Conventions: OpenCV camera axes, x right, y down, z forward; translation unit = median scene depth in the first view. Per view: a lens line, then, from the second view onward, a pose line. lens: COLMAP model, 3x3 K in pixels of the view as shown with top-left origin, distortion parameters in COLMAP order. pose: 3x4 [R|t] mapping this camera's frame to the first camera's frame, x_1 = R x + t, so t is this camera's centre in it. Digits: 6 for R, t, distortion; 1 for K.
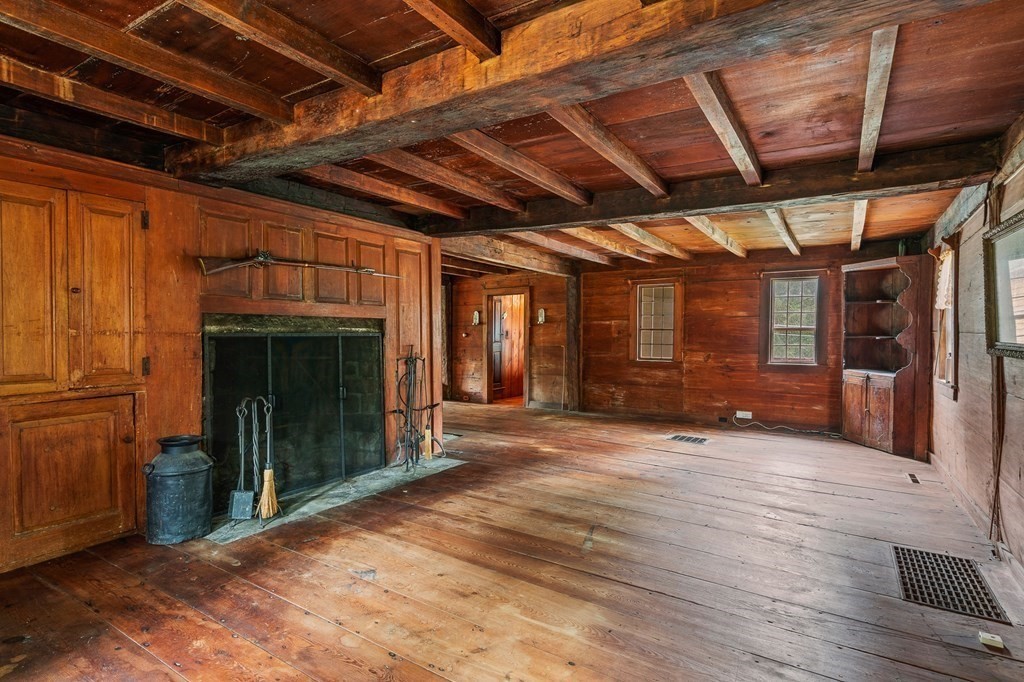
lens RADIAL K [[504.4, 0, 512.0], [0, 504.4, 341.0], [0, 0, 1]] dist [0.001847, 0.000562]
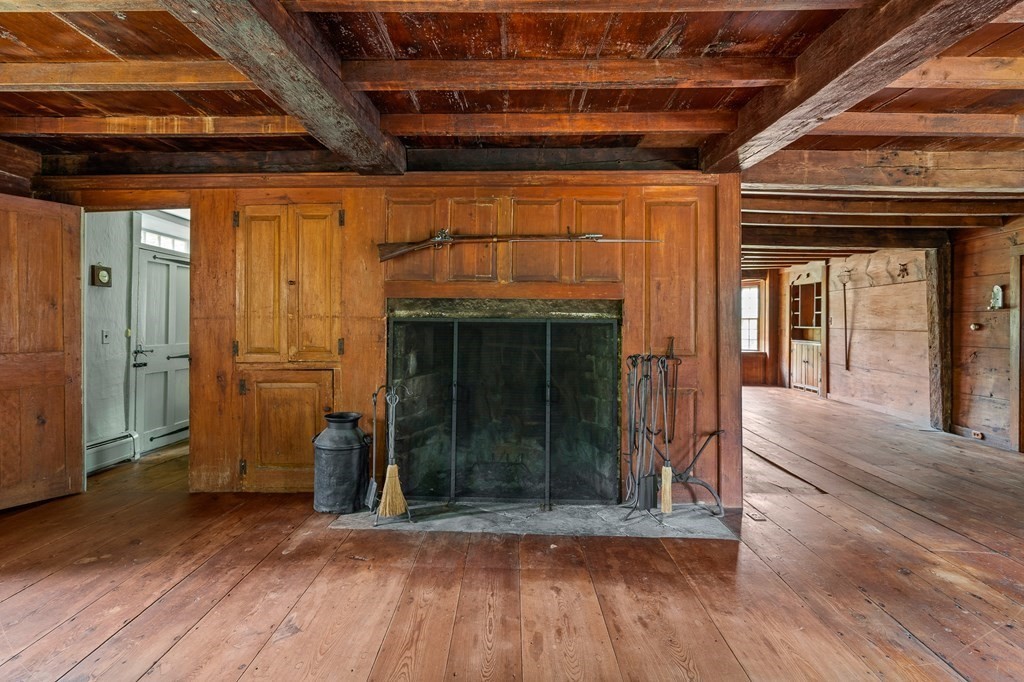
lens RADIAL K [[516.3, 0, 511.3], [0, 516.3, 316.7], [0, 0, 1]] dist [0.000469, 0.000711]
pose [[0.519299, -0.004320, -0.854582, 0.407431], [-0.021453, 0.999606, -0.018090, -0.003642], [0.854323, 0.027727, 0.519002, 0.637685]]
